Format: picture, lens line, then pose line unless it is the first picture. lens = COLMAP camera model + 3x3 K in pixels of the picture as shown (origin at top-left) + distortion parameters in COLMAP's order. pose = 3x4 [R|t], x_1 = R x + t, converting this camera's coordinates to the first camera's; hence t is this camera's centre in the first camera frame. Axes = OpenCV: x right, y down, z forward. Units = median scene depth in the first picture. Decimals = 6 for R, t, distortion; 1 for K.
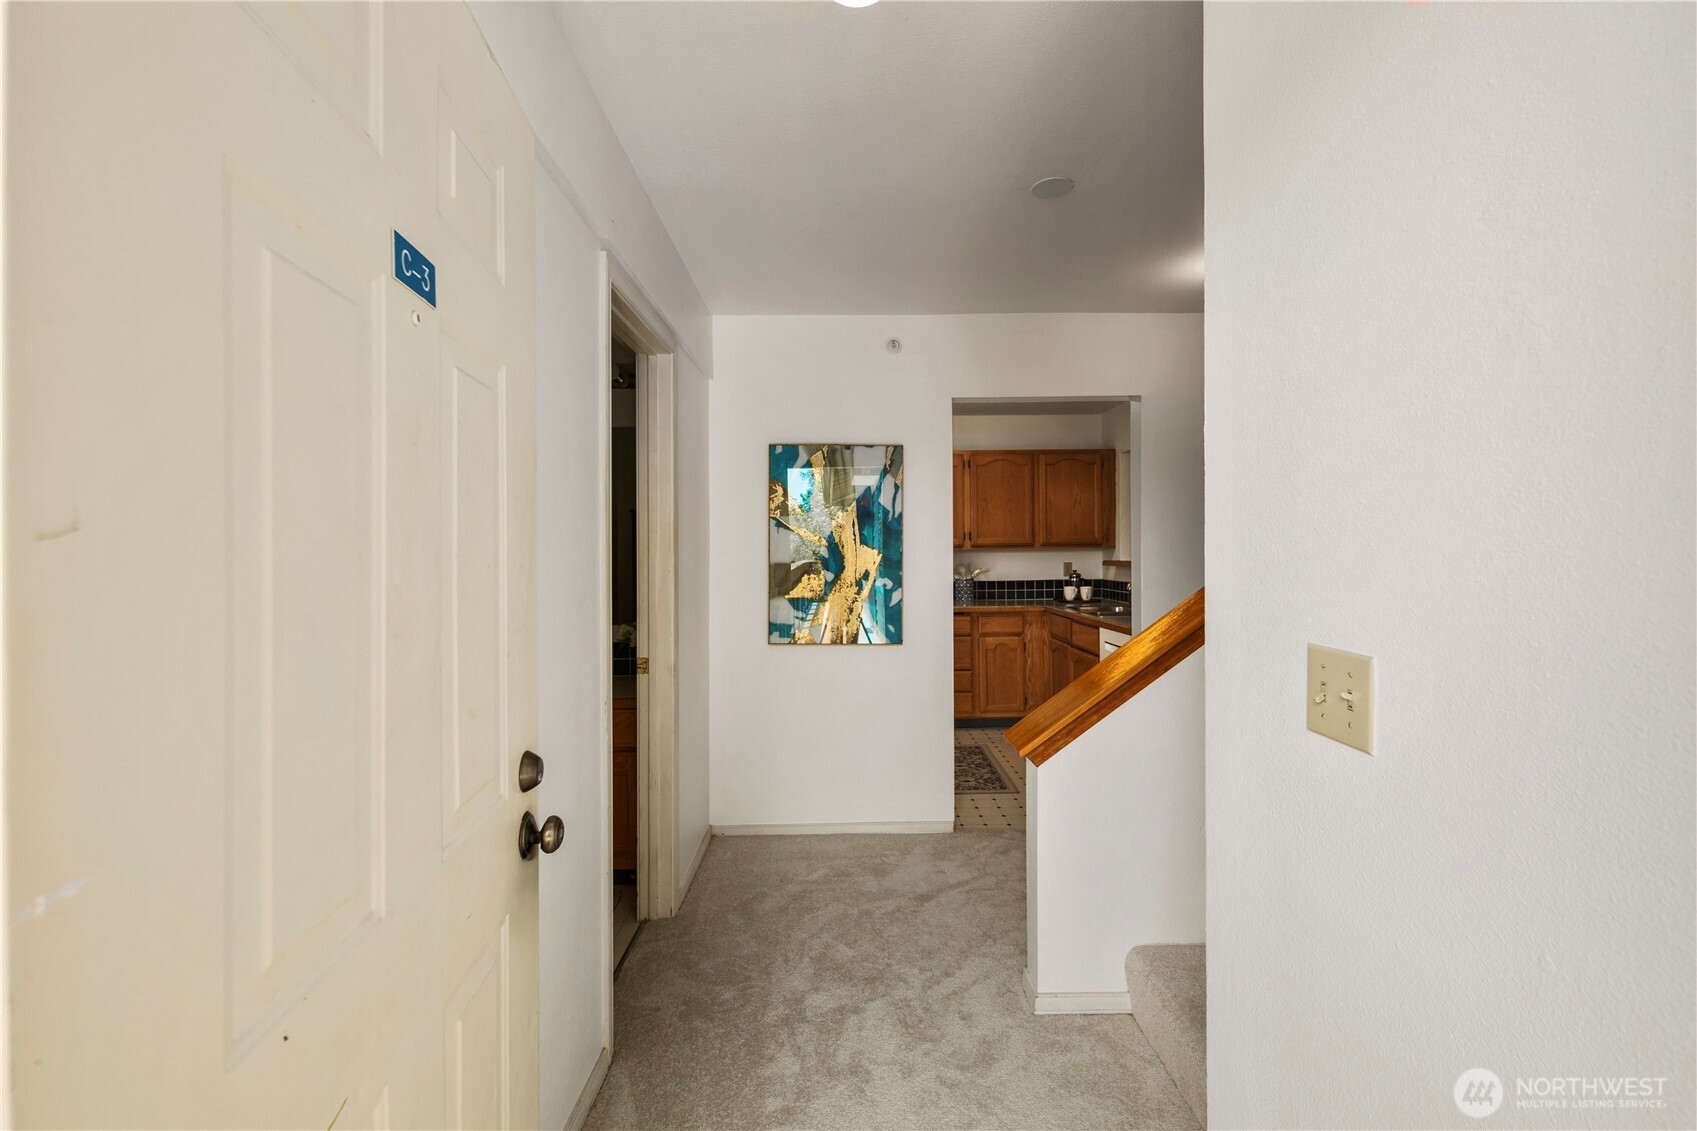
lens RADIAL K [[743.8, 0, 857.9], [0, 743.8, 557.1], [0, 0, 1]] dist [0.004453, -0.002548]
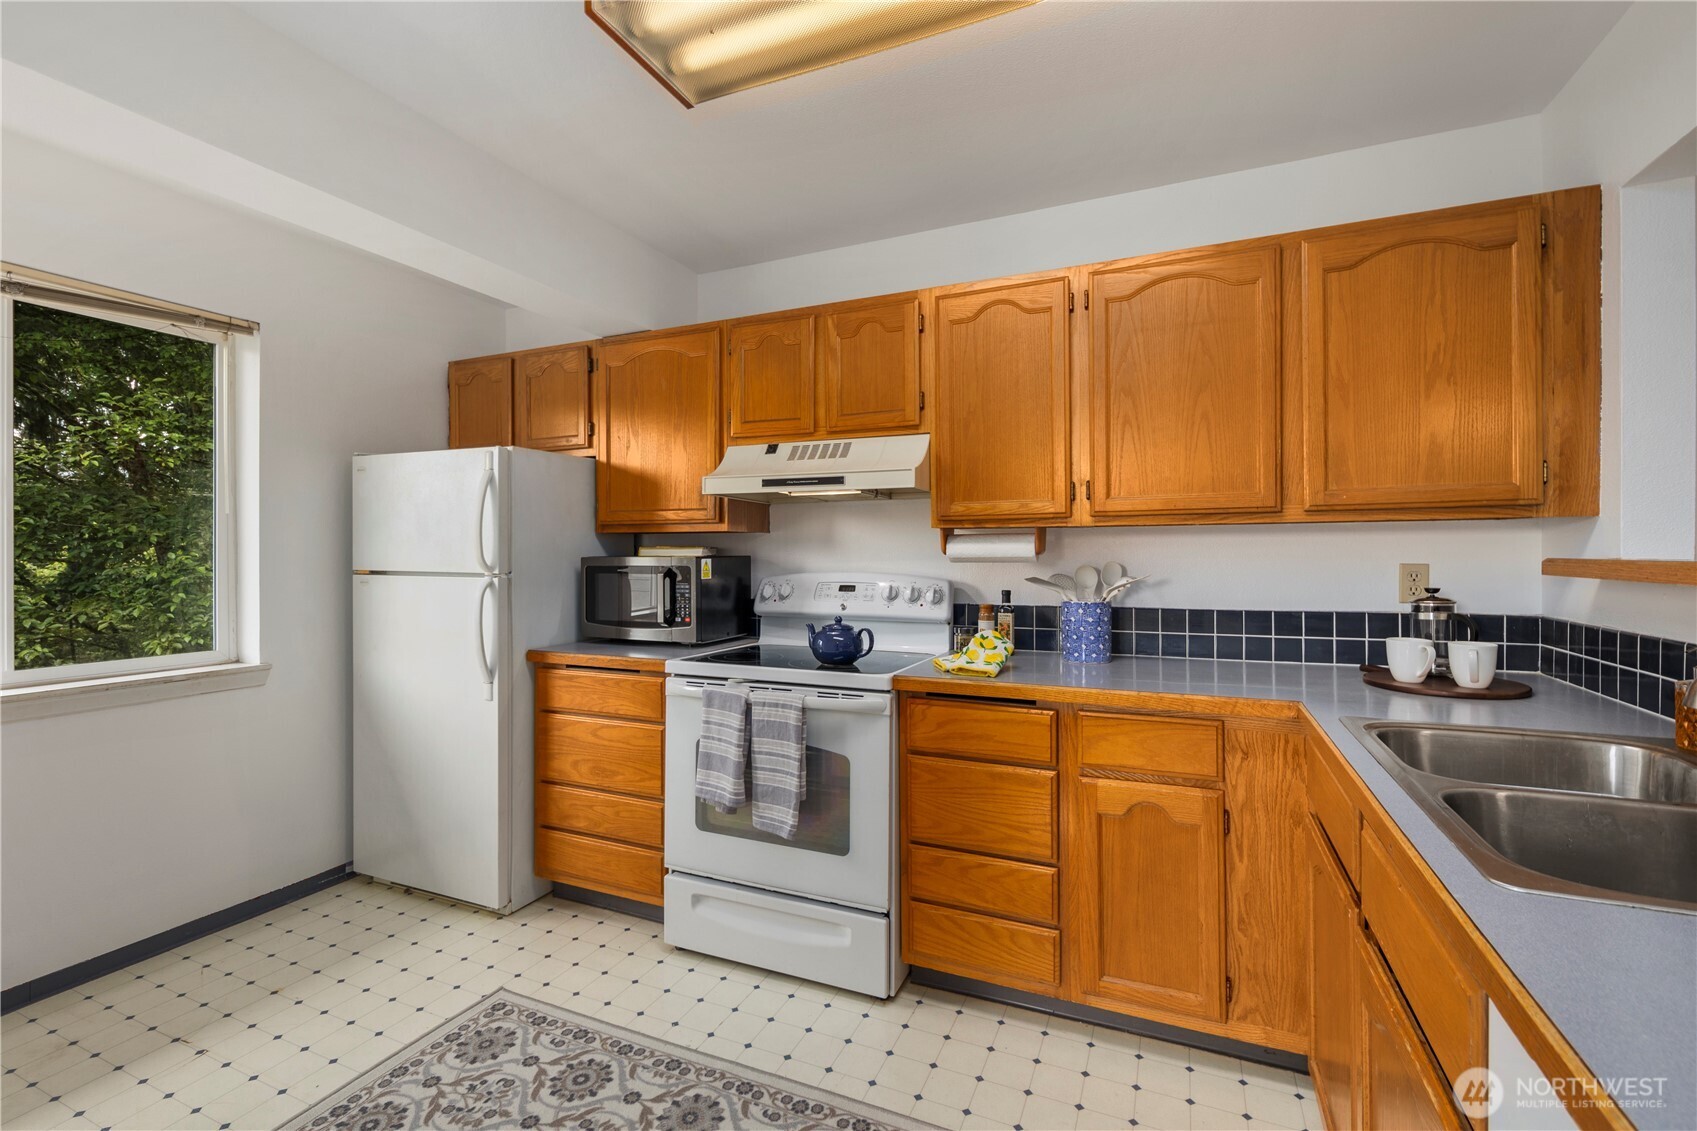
lens RADIAL K [[743.8, 0, 847.9], [0, 743.8, 556.8], [0, 0, 1]] dist [0.004453, -0.002548]
pose [[0.908026, 0.008019, -0.418837, 0.198808], [-0.008468, 0.999964, 0.000786, 0.006031], [0.418829, 0.002833, 0.908061, 0.604974]]
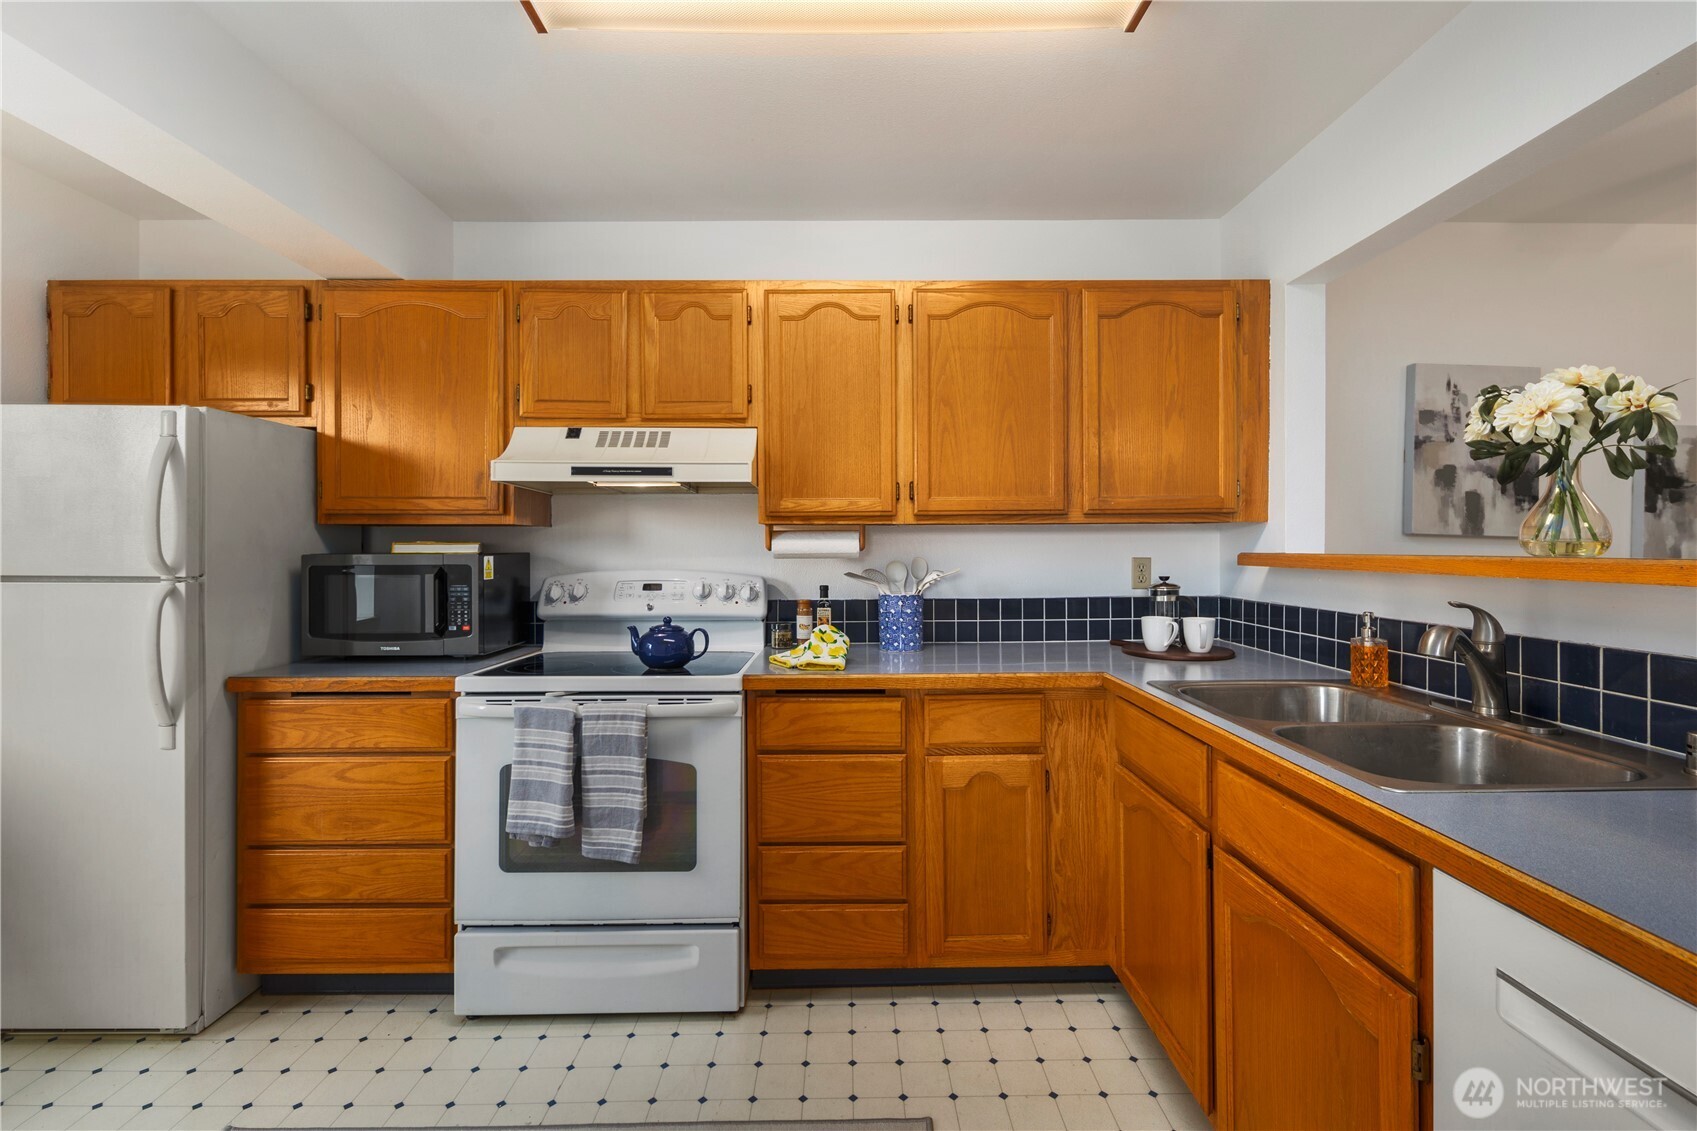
lens RADIAL K [[743.8, 0, 856.2], [0, 743.8, 552.1], [0, 0, 1]] dist [0.004453, -0.002548]
pose [[0.999969, 0.005253, -0.005827, 0.123091], [-0.005277, 0.999977, -0.004149, 0.006903], [0.005805, 0.004180, 0.999974, 0.592341]]
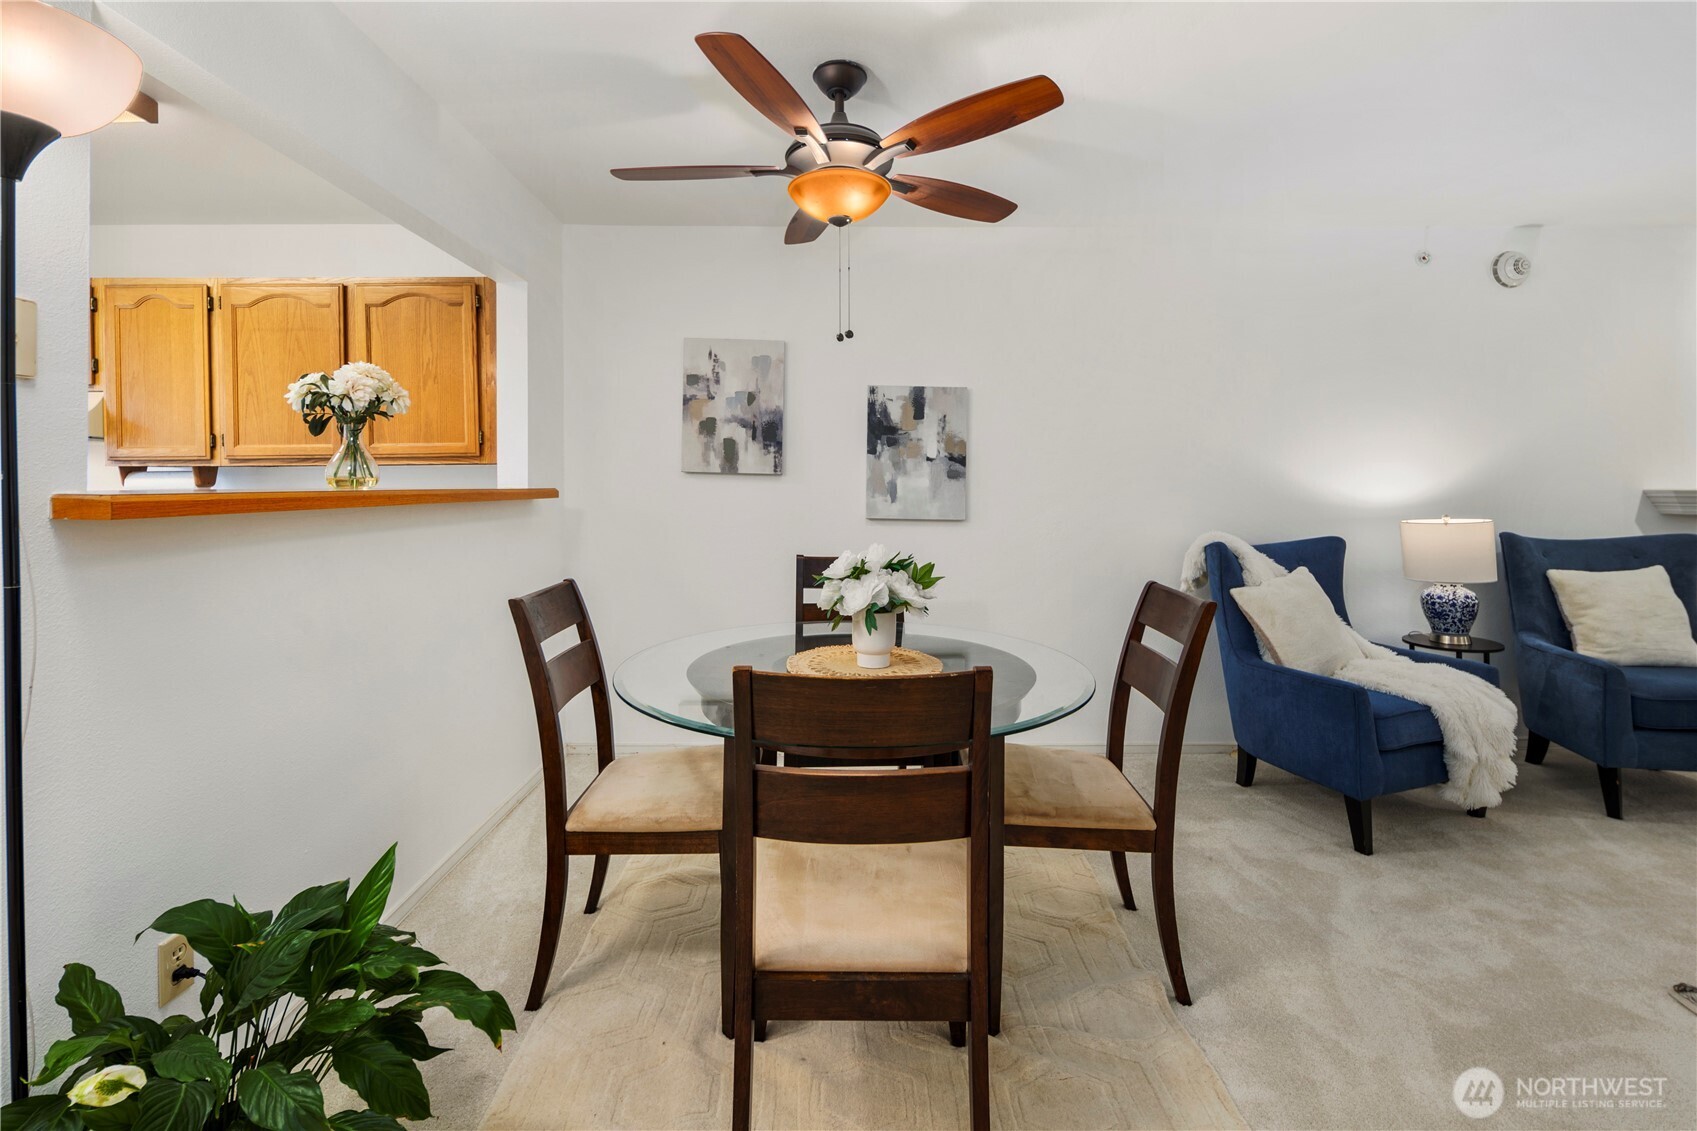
lens RADIAL K [[741.0, 0, 850.7], [0, 741.0, 482.5], [0, 0, 1]] dist [0.004475, -0.002413]
pose [[0.999985, 0.001076, 0.005422, 0.589836], [-0.001022, 0.999951, -0.009838, 0.005825], [-0.005433, 0.009833, 0.999937, 0.473890]]
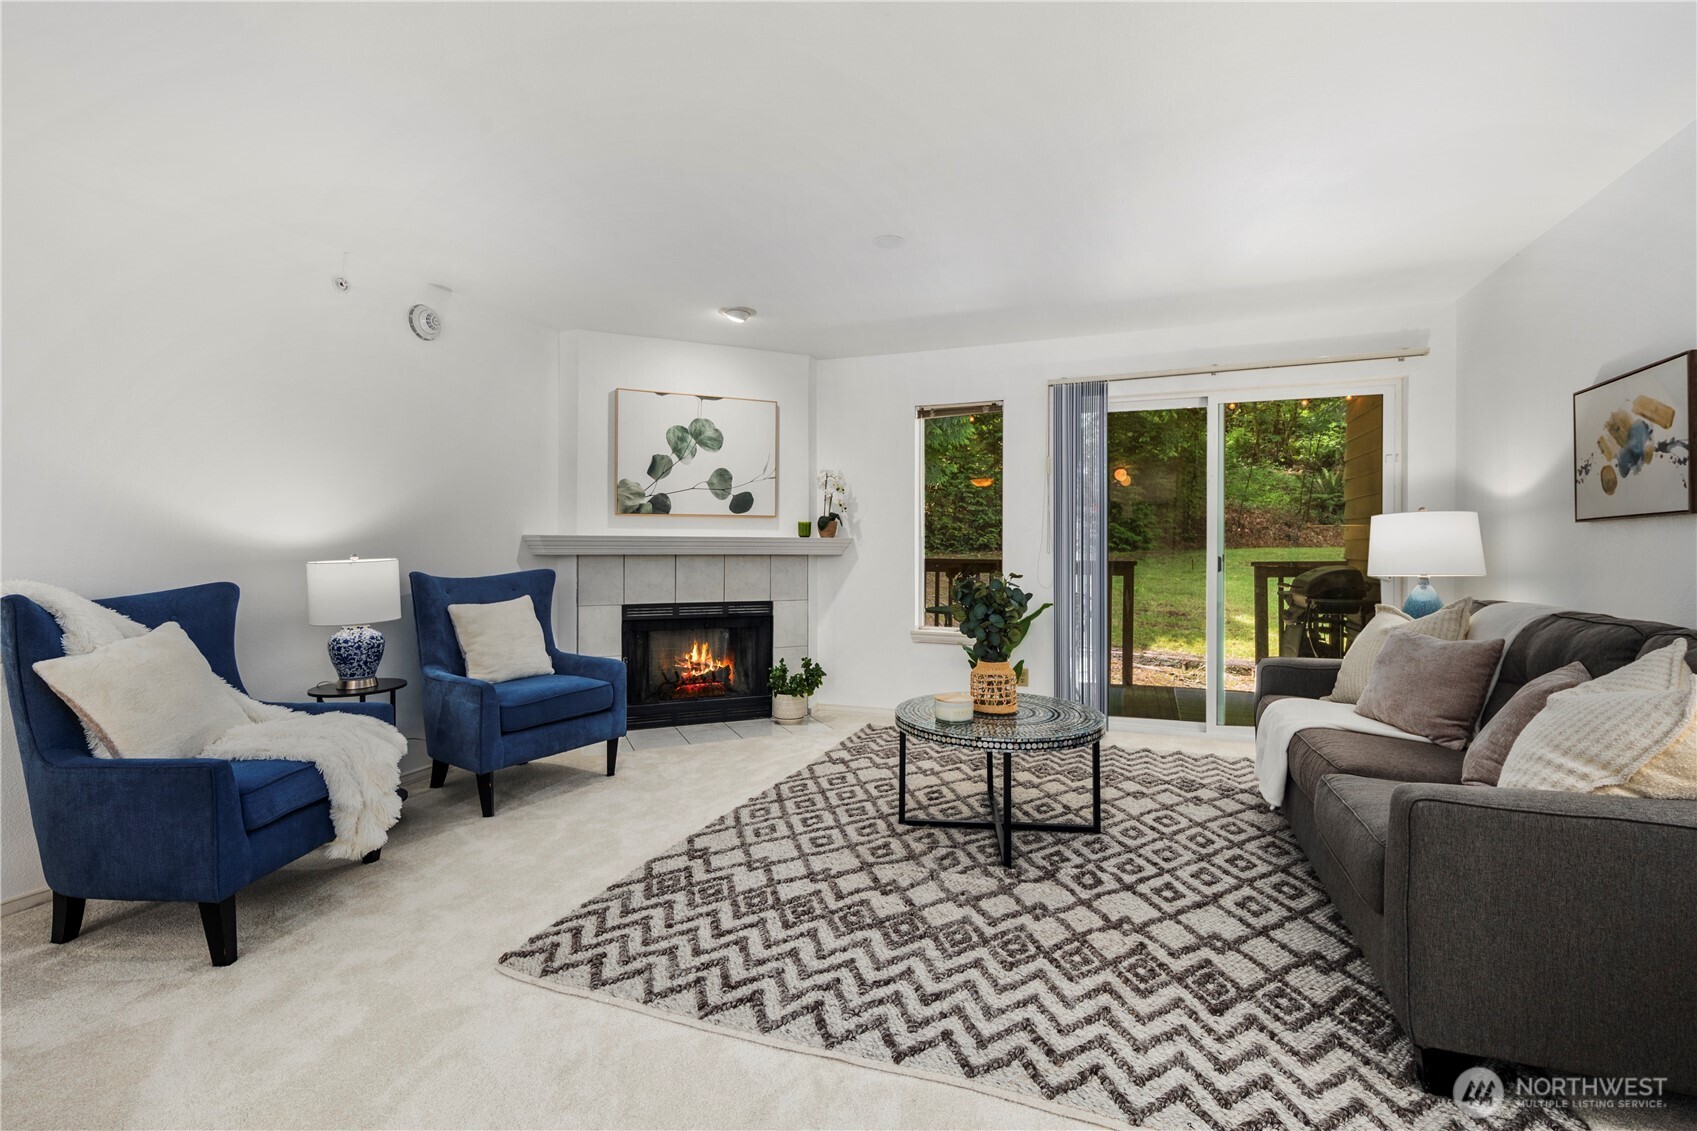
lens RADIAL K [[743.8, 0, 849.8], [0, 743.8, 548.7], [0, 0, 1]] dist [0.004453, -0.002548]
pose [[0.366853, 0.004058, 0.930270, 0.671633], [0.000847, 0.999989, -0.004696, 0.022600], [-0.930278, 0.002511, 0.366846, 0.502253]]
